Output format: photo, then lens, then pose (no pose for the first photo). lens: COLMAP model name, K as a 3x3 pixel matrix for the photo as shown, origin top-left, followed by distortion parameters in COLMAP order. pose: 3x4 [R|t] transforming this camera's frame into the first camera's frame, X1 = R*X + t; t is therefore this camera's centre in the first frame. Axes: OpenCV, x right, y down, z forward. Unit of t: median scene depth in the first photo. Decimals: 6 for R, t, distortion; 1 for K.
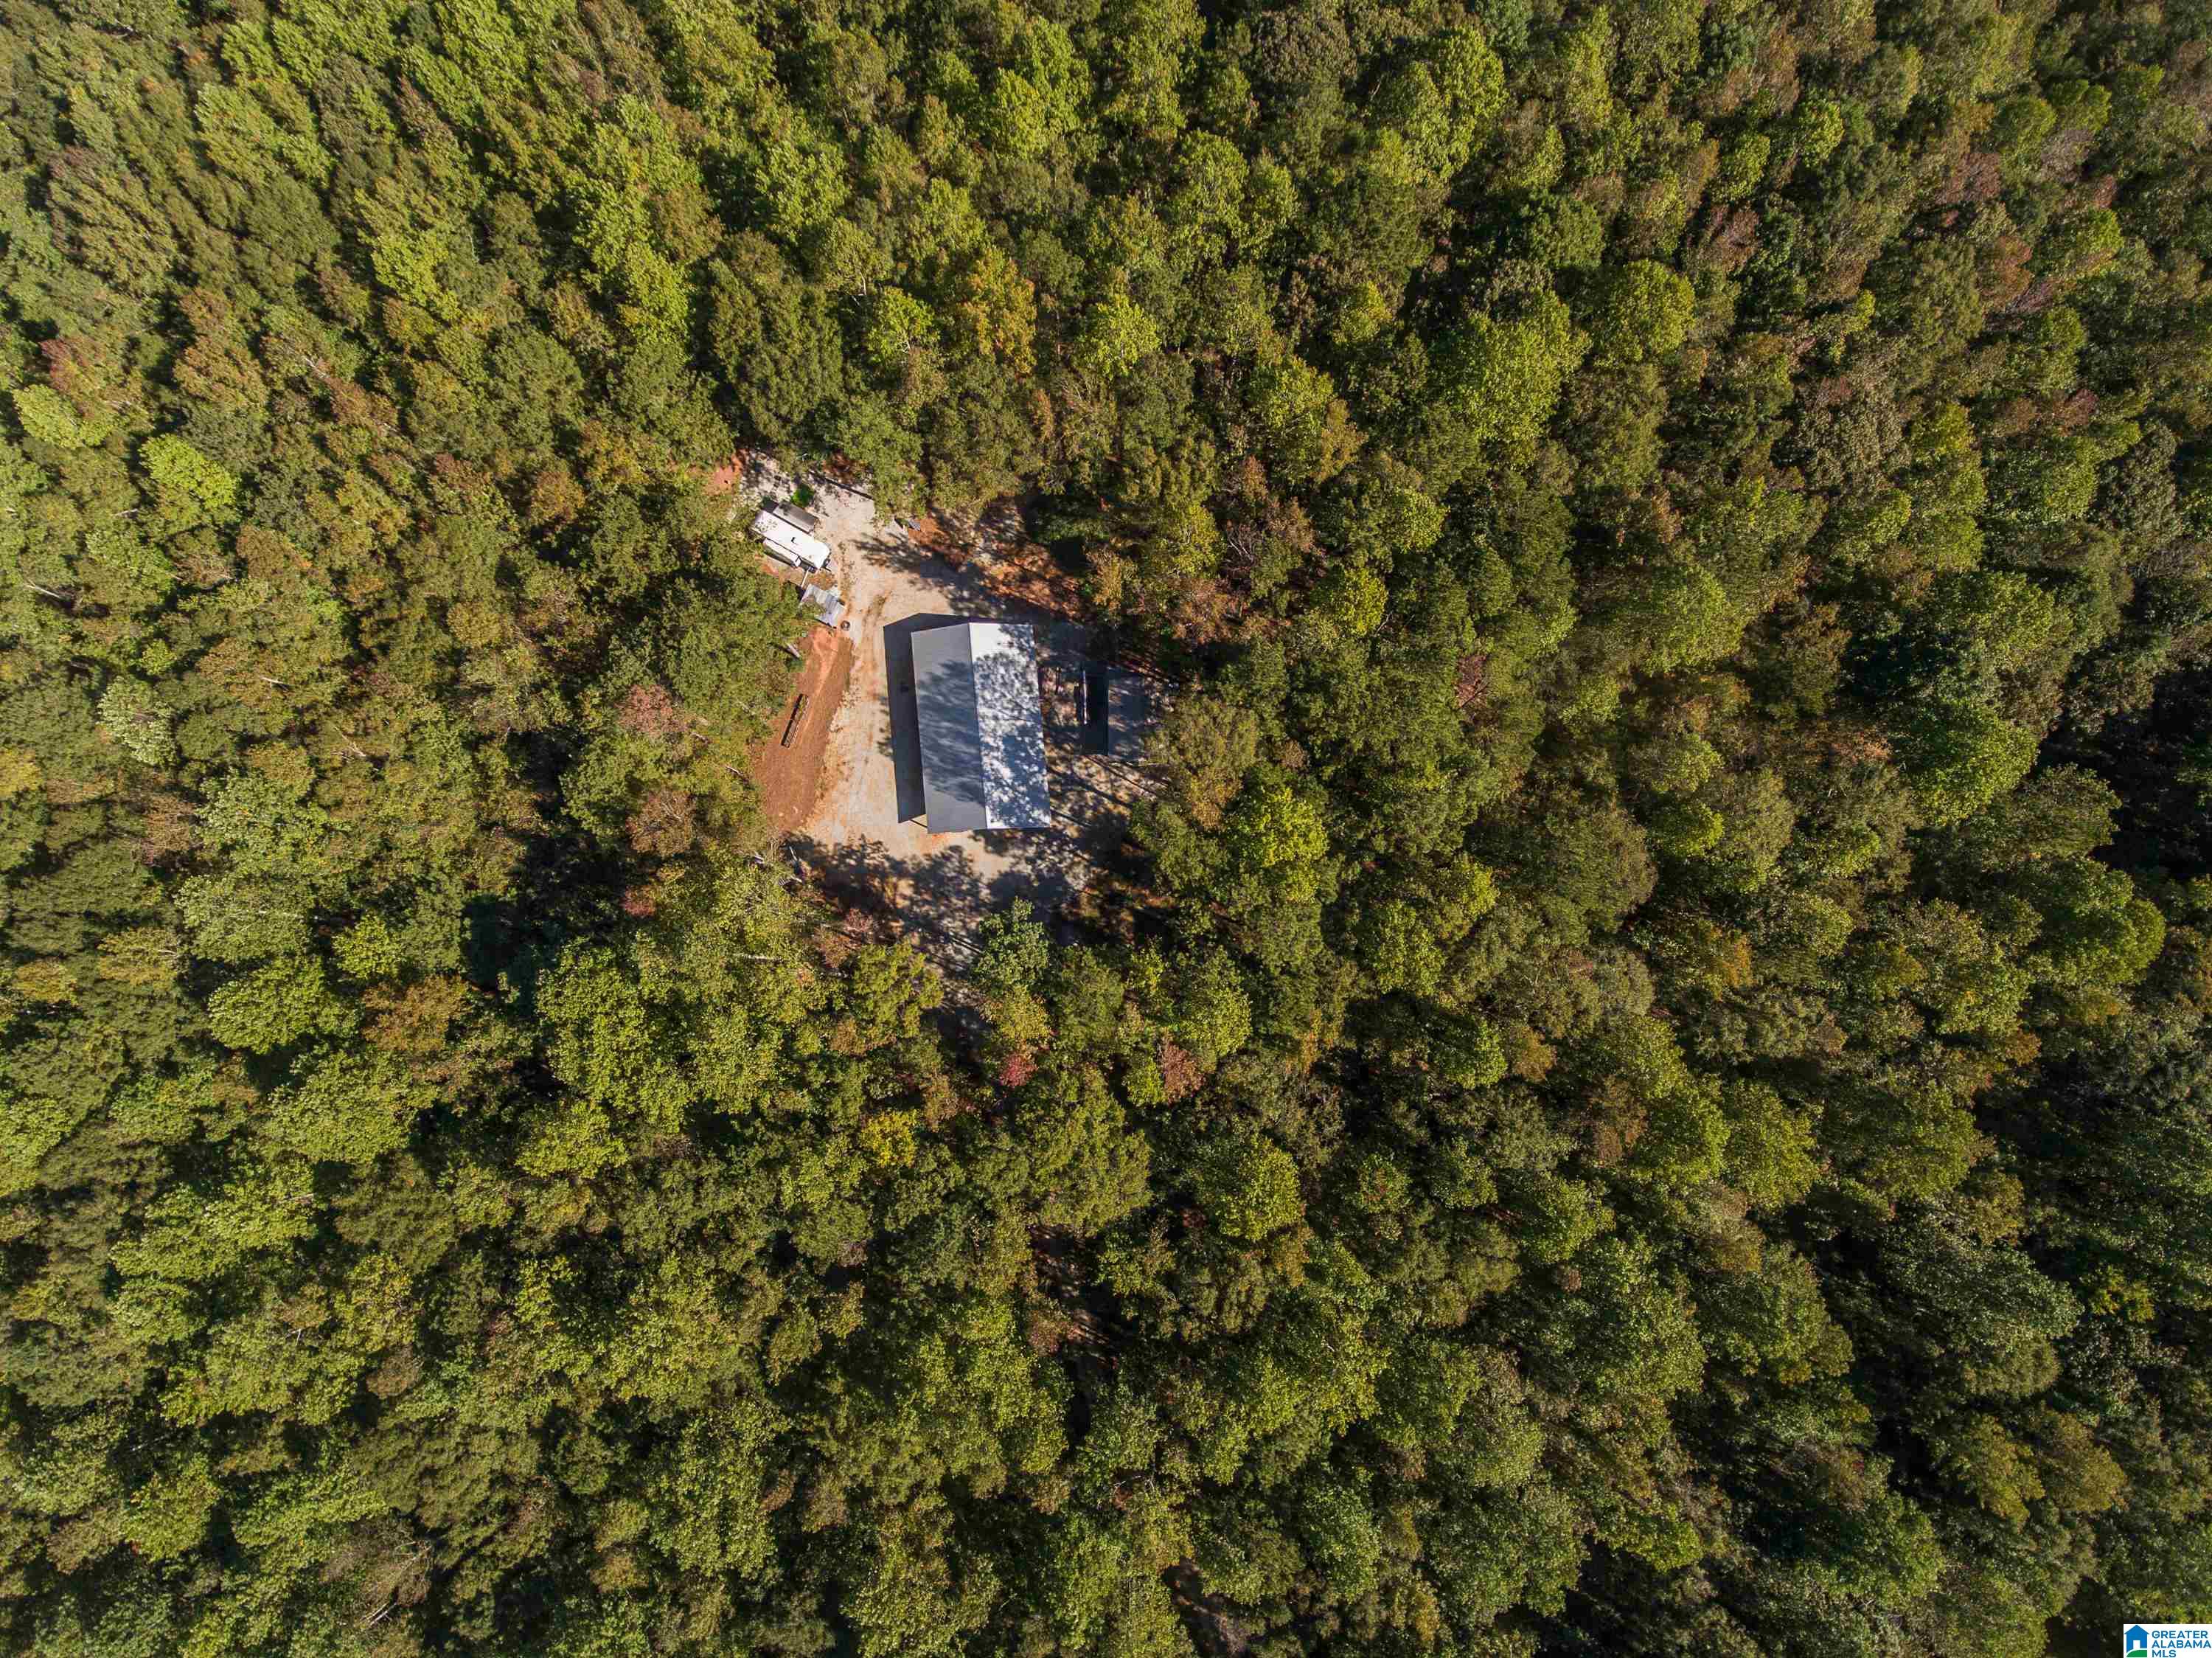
lens RADIAL K [[1306.6, 0, 1106.0], [0, 1306.6, 829.0], [0, 0, 1]] dist [-0.010152, 0.021618]
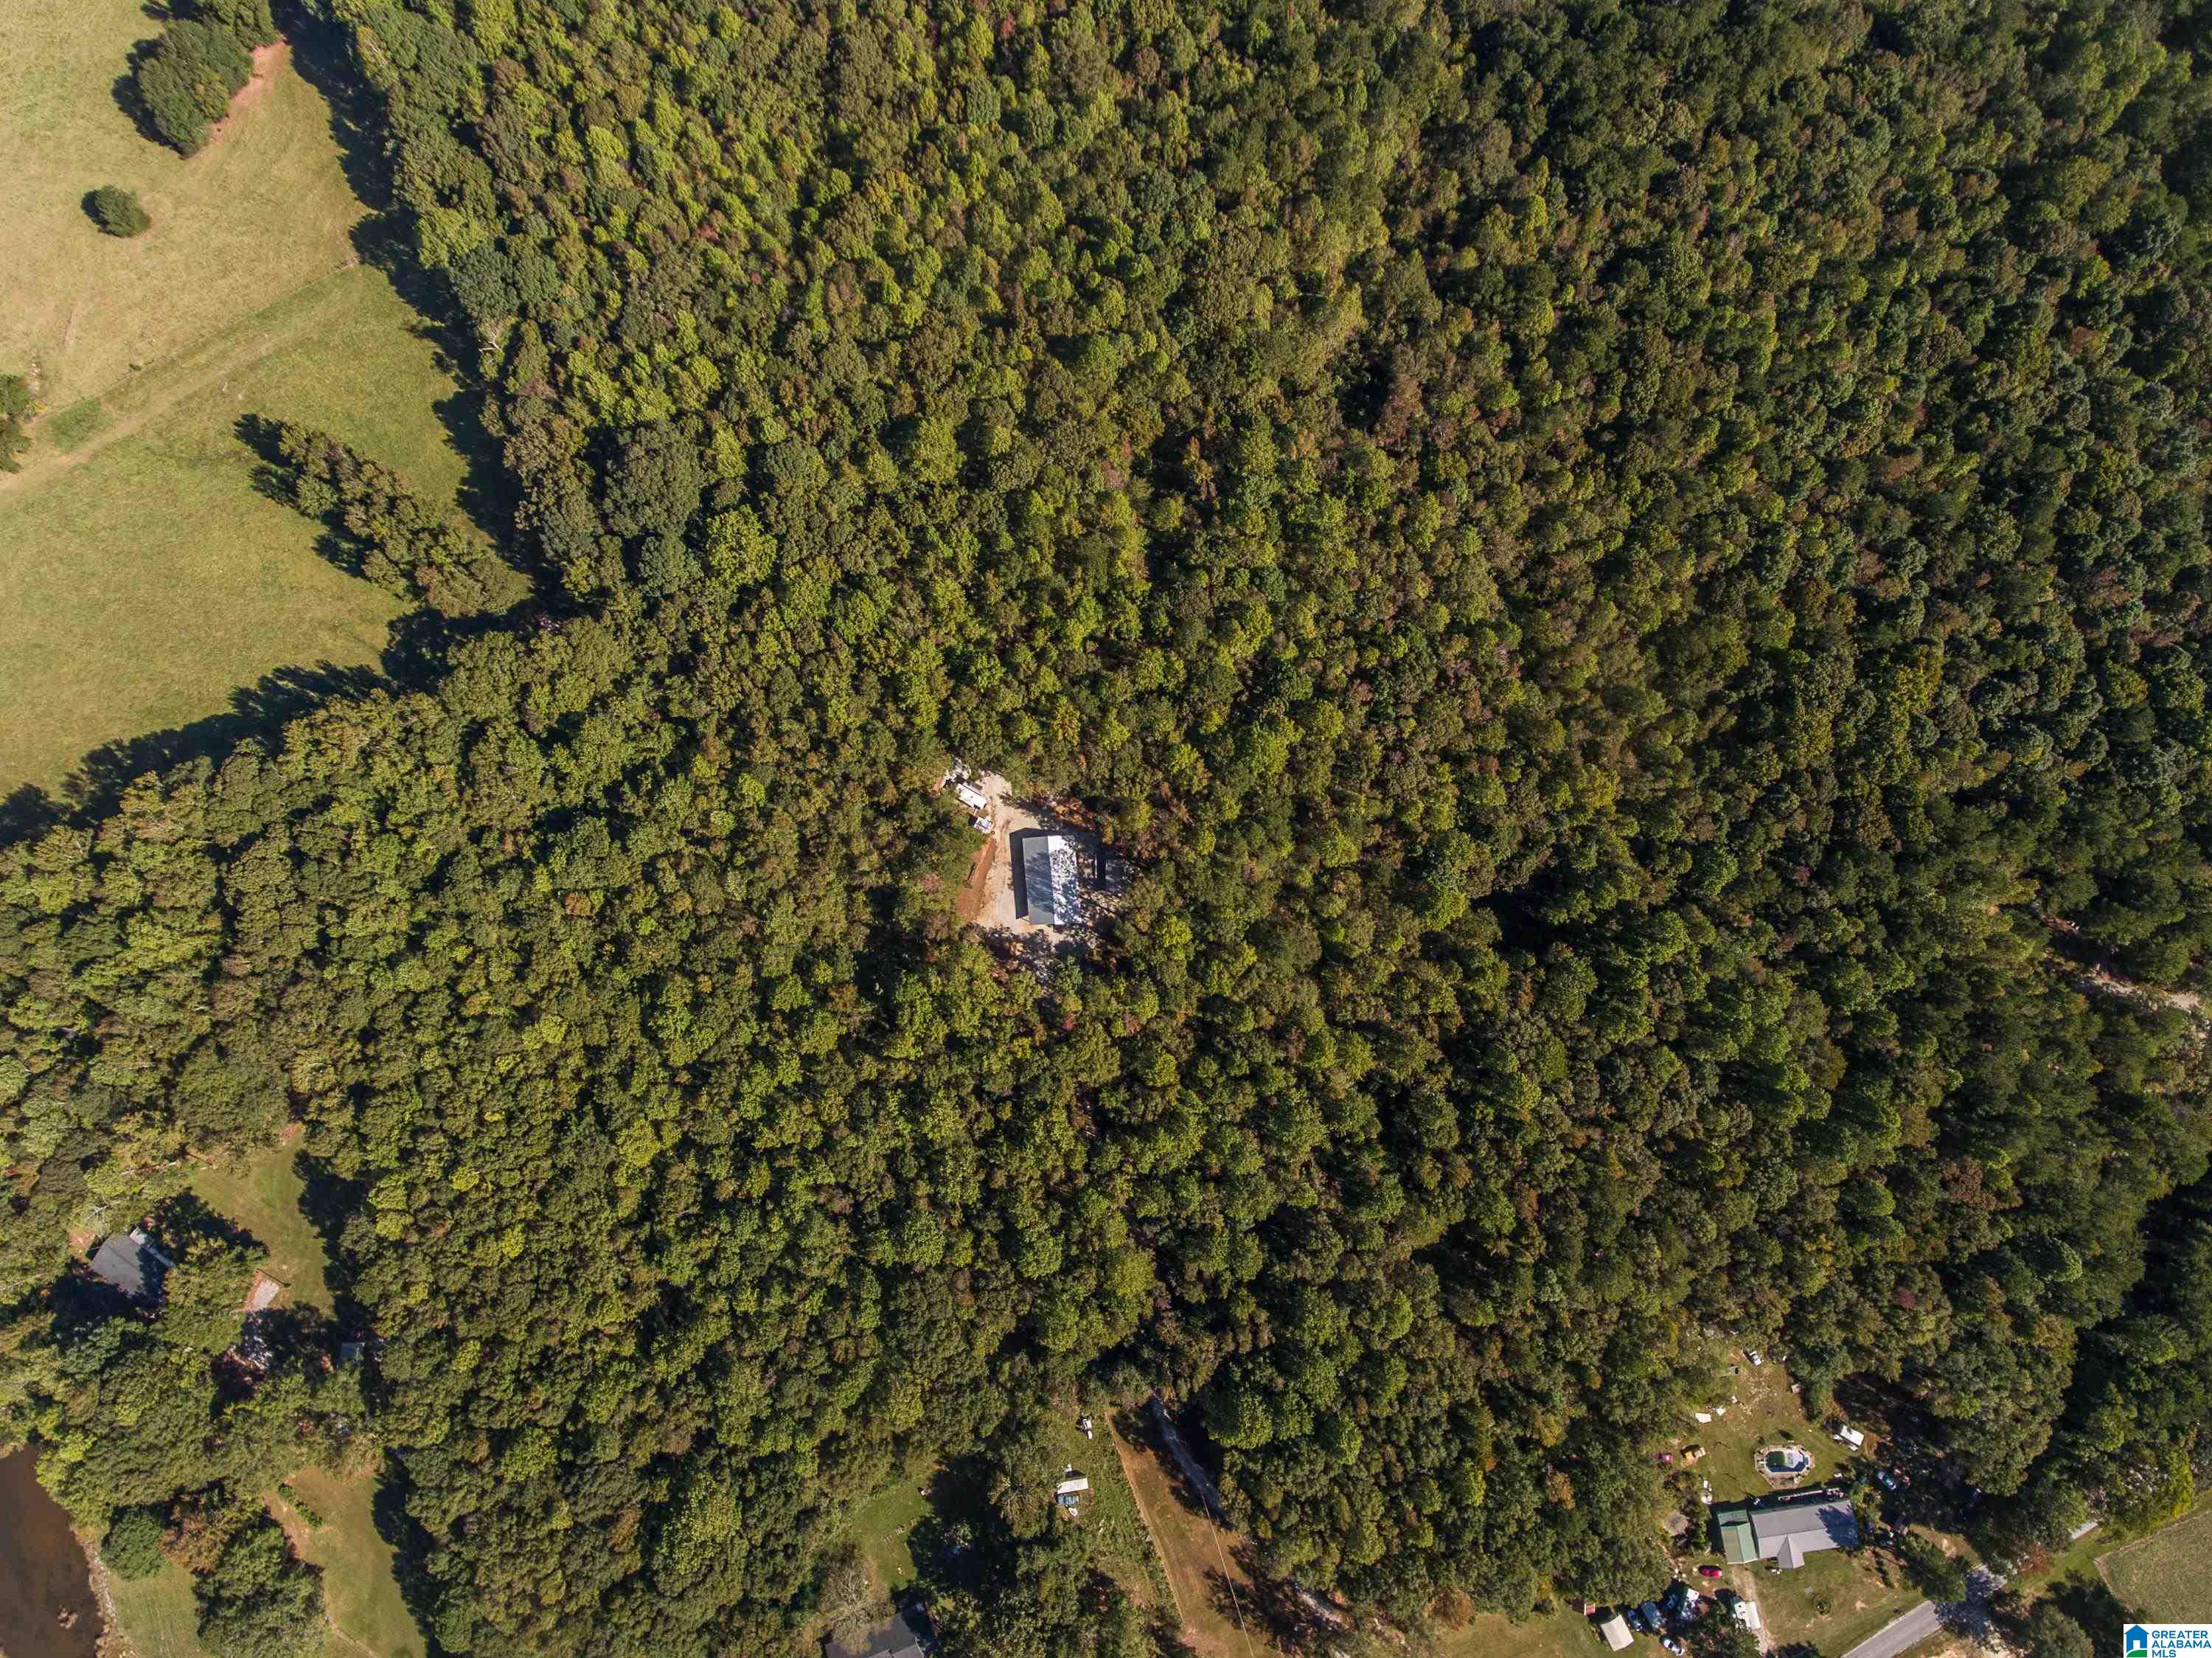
lens RADIAL K [[1306.6, 0, 1106.0], [0, 1306.6, 829.0], [0, 0, 1]] dist [-0.010152, 0.021618]
pose [[0.999906, 0.013334, 0.003346, -0.008806], [-0.013369, 0.999855, 0.010576, -0.218333], [-0.003204, -0.010620, 0.999938, -1.517935]]
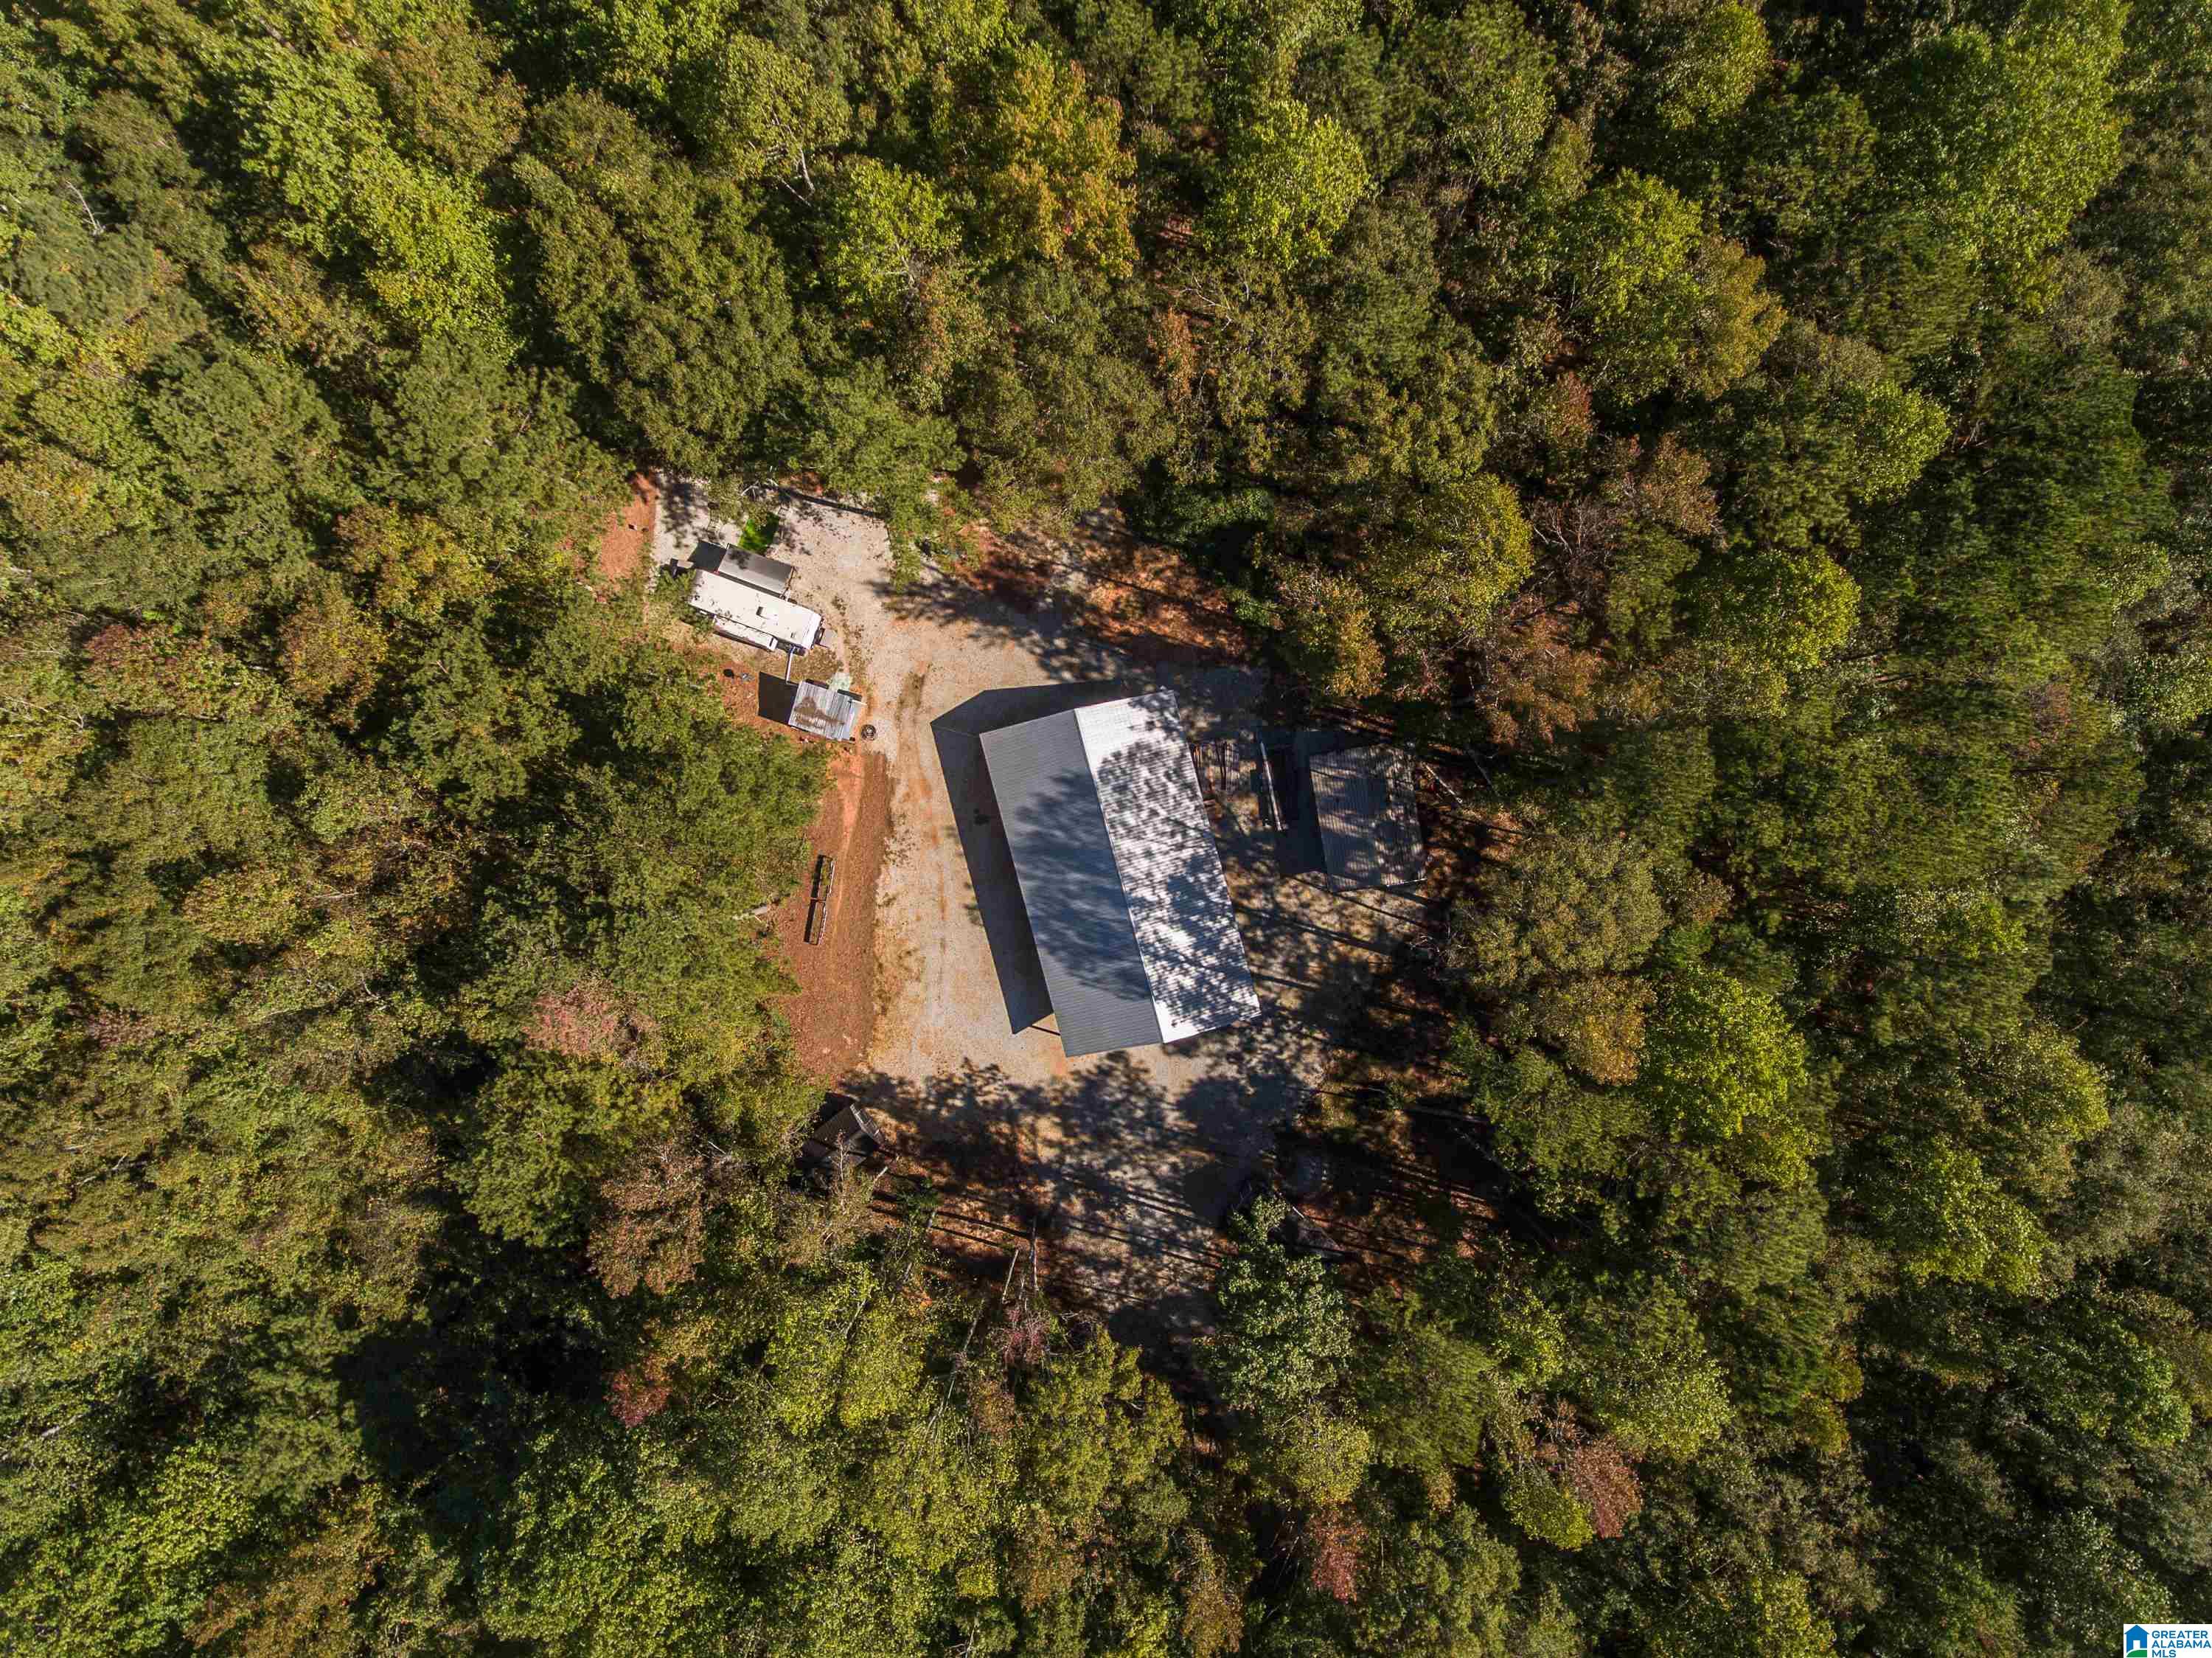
lens RADIAL K [[1343.5, 0, 1120.6], [0, 1343.5, 821.2], [0, 0, 1]] dist [-0.007104, 0.001153]
pose [[0.986474, -0.163897, -0.002556, -0.101493], [0.162889, 0.978422, 0.127110, -0.201416], [-0.018332, -0.125807, 0.991885, 0.419604]]
